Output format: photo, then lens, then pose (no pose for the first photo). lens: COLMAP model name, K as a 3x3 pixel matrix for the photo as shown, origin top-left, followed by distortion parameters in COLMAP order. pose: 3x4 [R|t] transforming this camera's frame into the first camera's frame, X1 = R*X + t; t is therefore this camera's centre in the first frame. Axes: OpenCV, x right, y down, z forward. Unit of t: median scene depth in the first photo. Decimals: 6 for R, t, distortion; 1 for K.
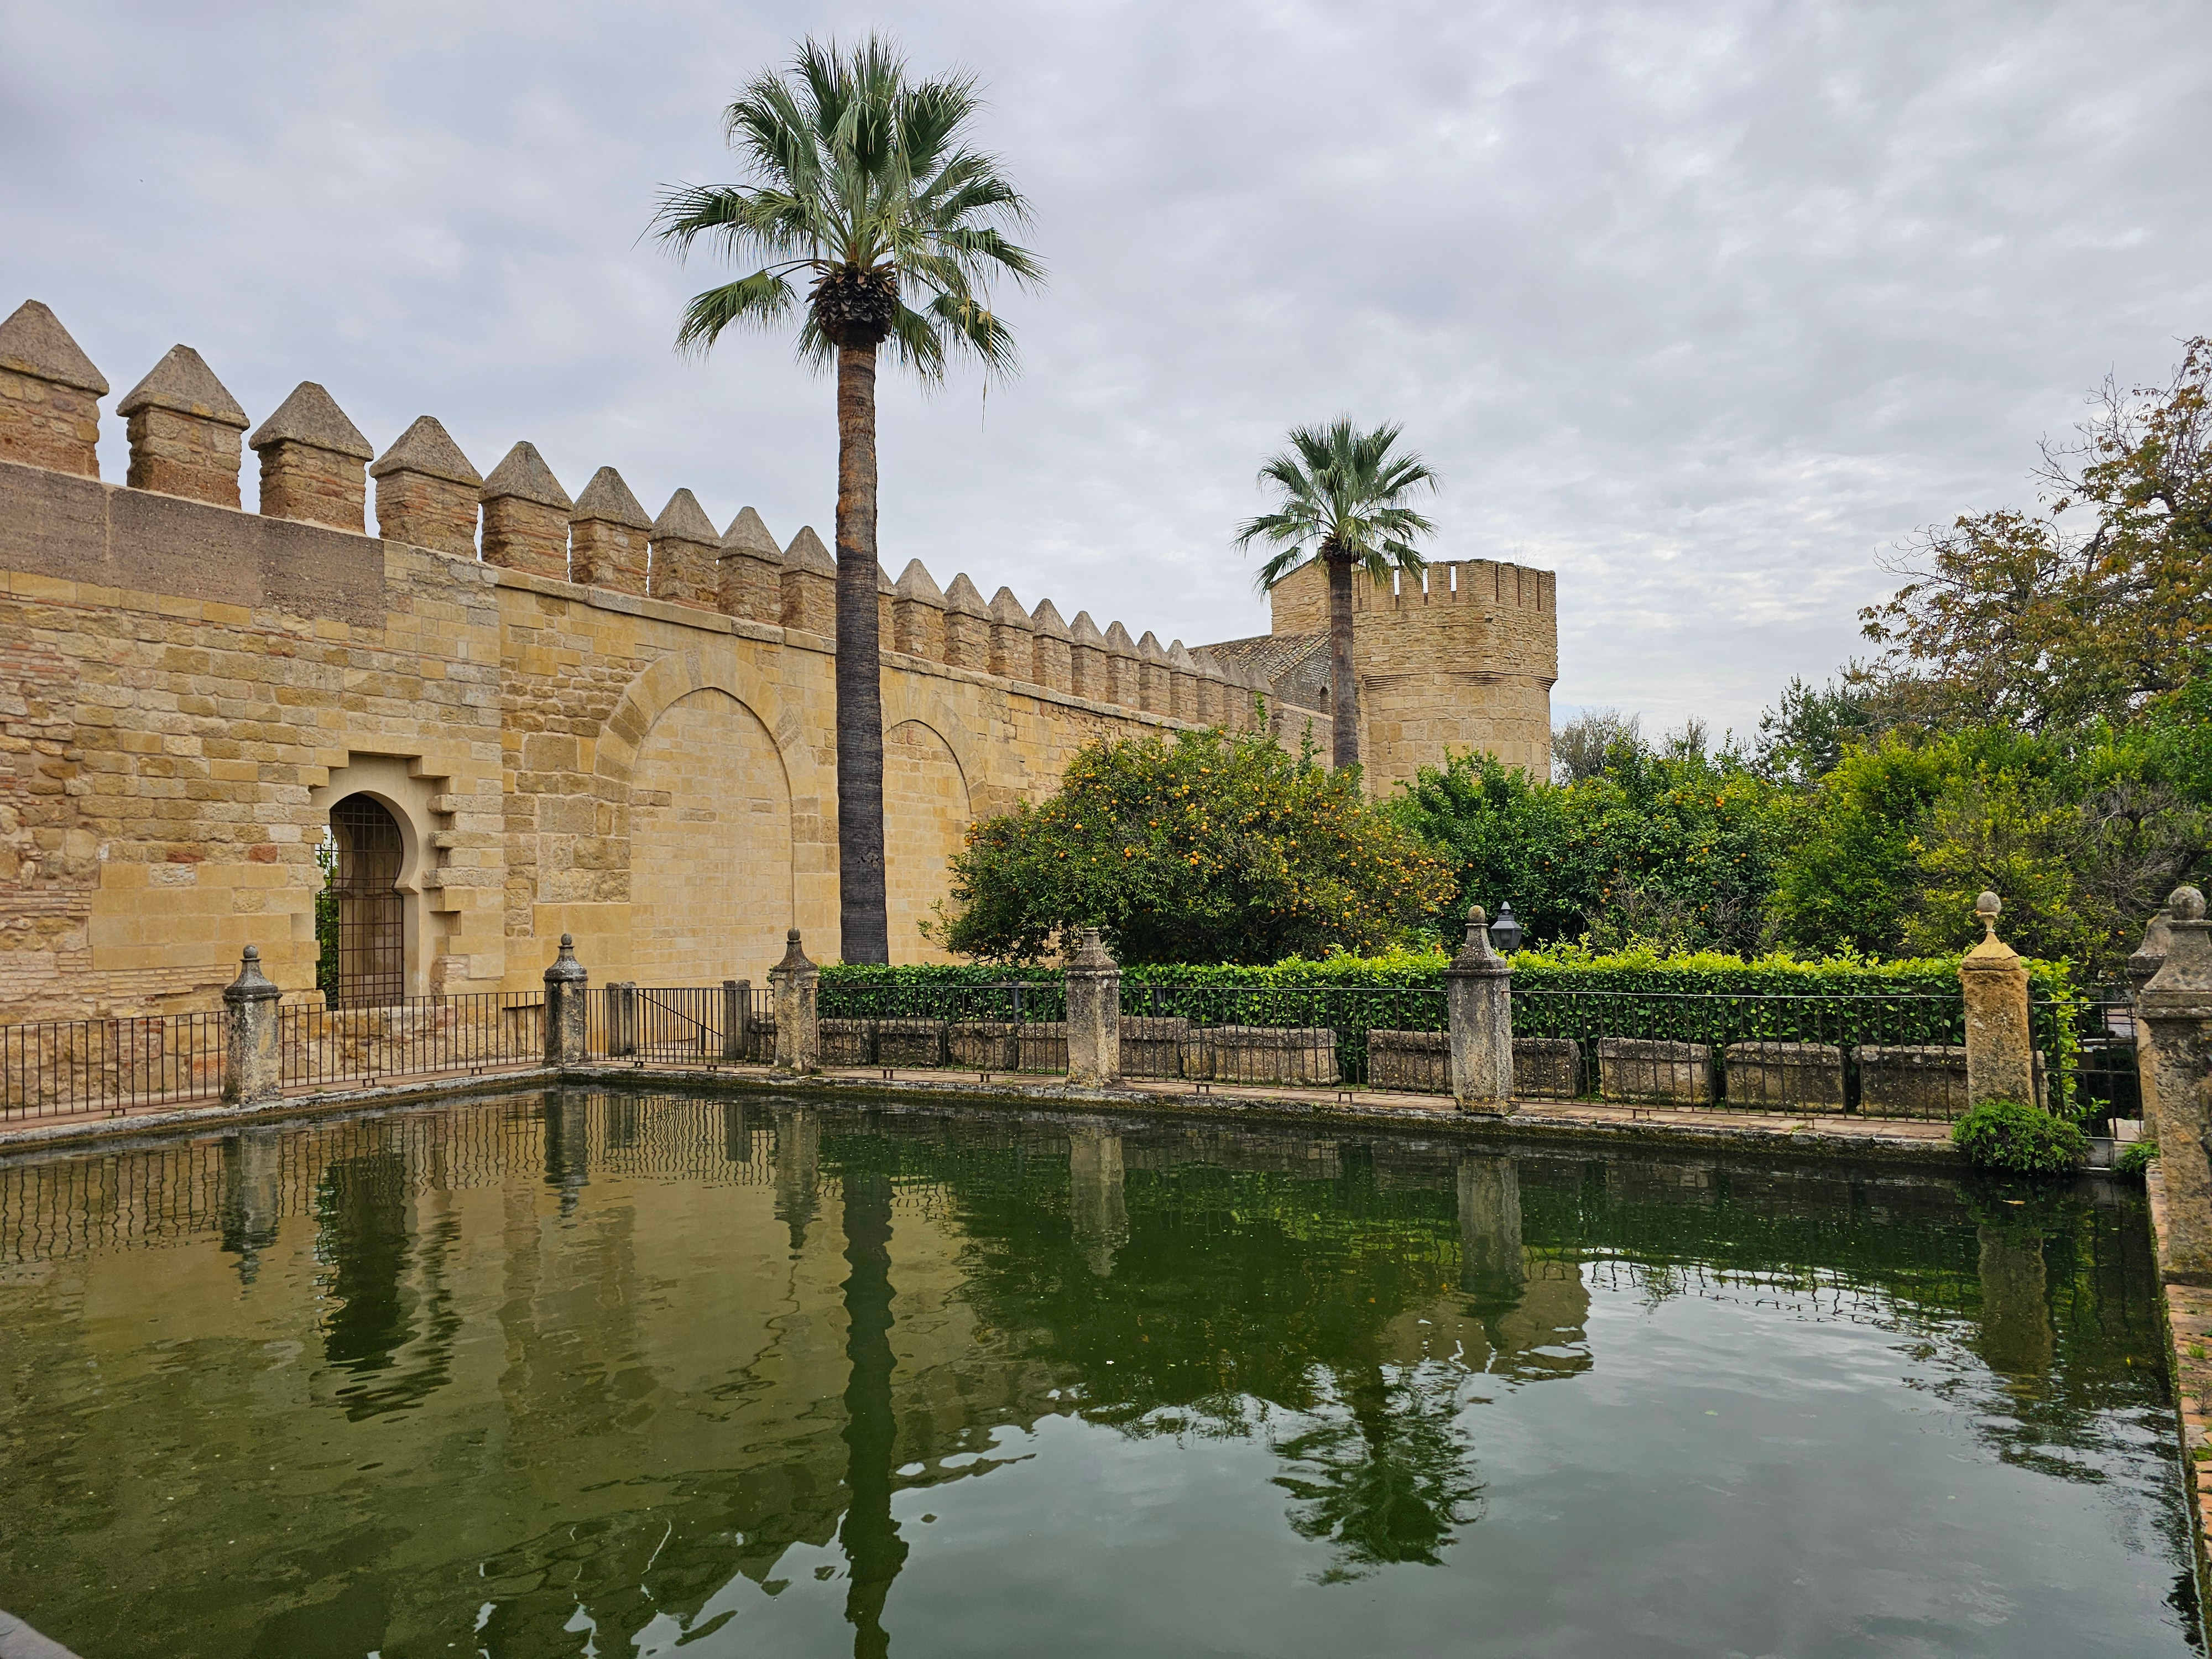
lens RADIAL K [[1474.3, 0, 1100.7], [0, 1474.3, 831.6], [0, 0, 1]] dist [0.004896, 0.000235]
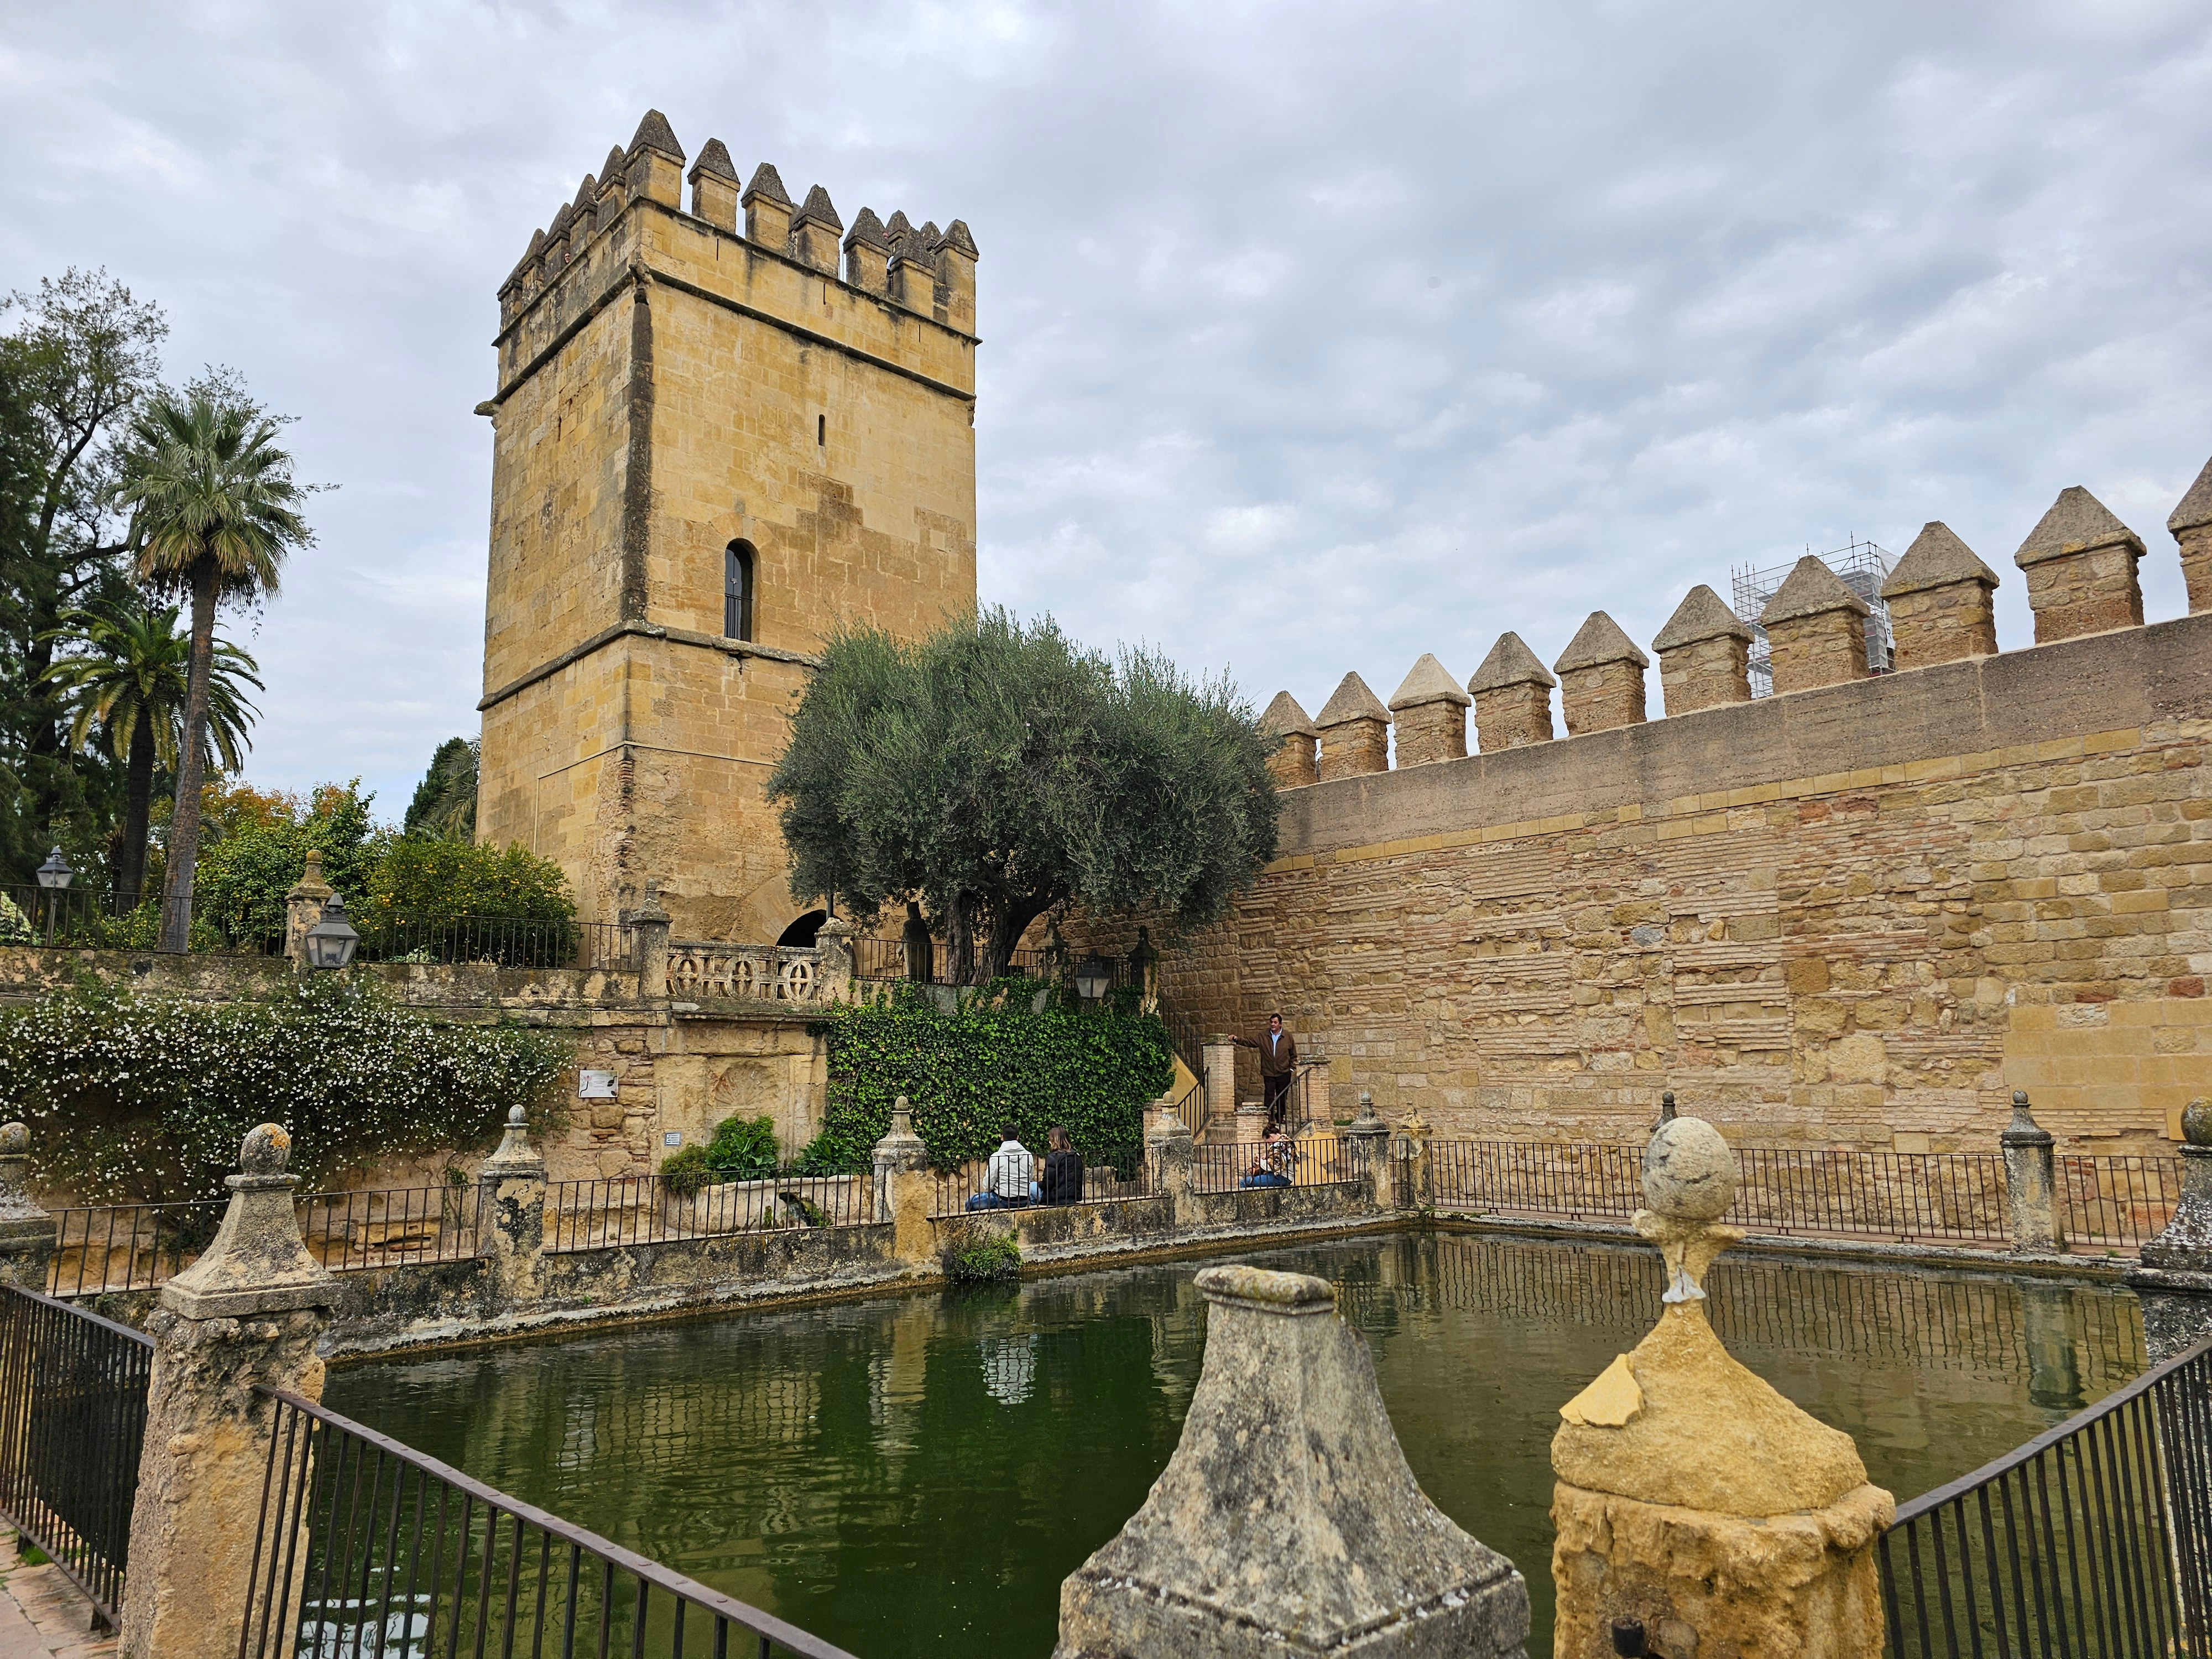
lens RADIAL K [[1474.3, 0, 1101.7], [0, 1474.3, 826.6], [0, 0, 1]] dist [0.004896, 0.000235]
pose [[-0.235450, -0.140445, -0.961685, 0.522709], [0.071295, 0.984342, -0.161209, 0.017898], [0.969268, -0.106520, -0.221750, 0.607529]]
